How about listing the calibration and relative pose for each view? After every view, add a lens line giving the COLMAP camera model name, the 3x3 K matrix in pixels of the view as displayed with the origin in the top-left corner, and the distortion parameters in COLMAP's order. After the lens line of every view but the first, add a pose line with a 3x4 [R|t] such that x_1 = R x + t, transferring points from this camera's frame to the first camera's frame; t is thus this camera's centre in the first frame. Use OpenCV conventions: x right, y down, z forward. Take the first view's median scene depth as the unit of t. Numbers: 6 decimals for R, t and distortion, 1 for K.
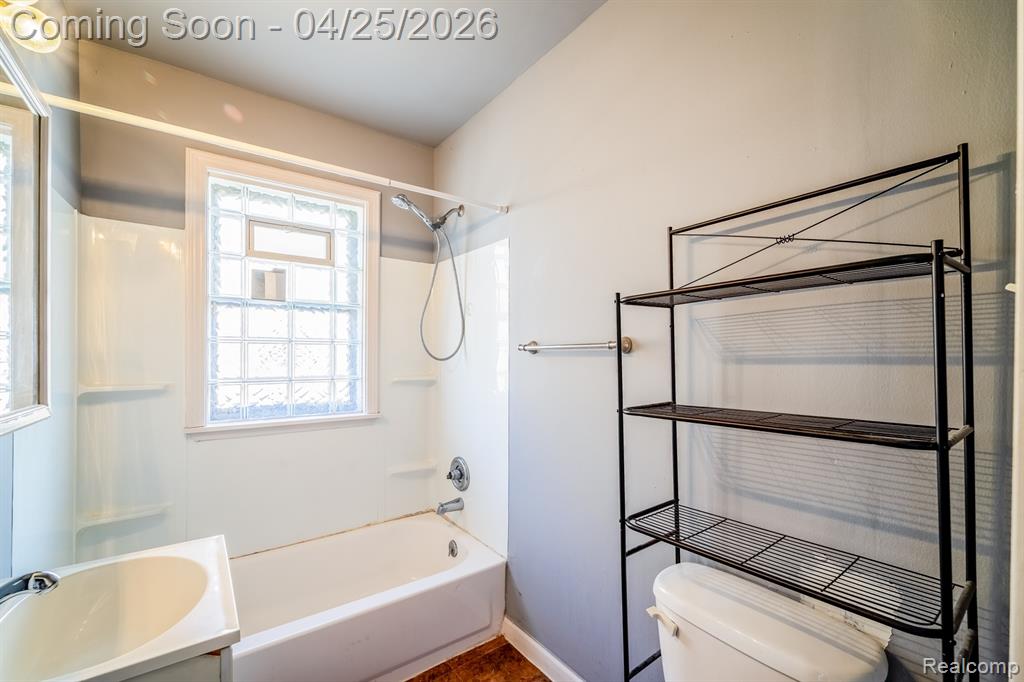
lens RADIAL K [[418.6, 0, 518.8], [0, 418.6, 357.5], [0, 0, 1]] dist [0.005968, -0.004030]
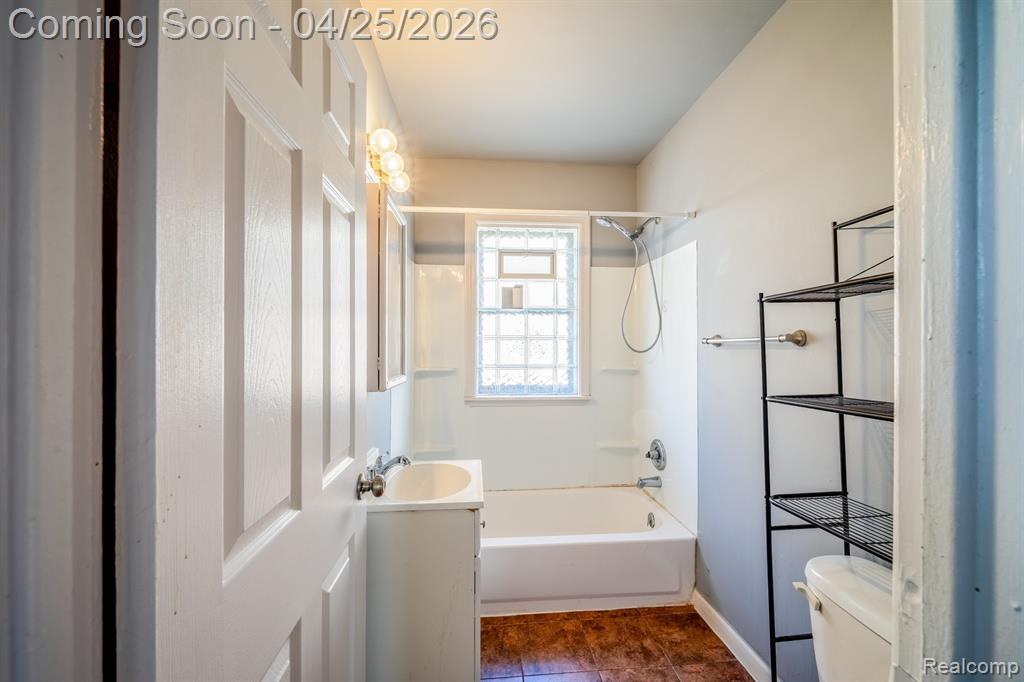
lens RADIAL K [[418.6, 0, 512.0], [0, 418.6, 346.9], [0, 0, 1]] dist [0.005968, -0.004030]
pose [[0.842514, -0.004162, -0.538658, 0.159670], [0.000924, 0.999980, -0.006281, -0.001948], [0.538673, 0.004794, 0.842501, -0.176471]]
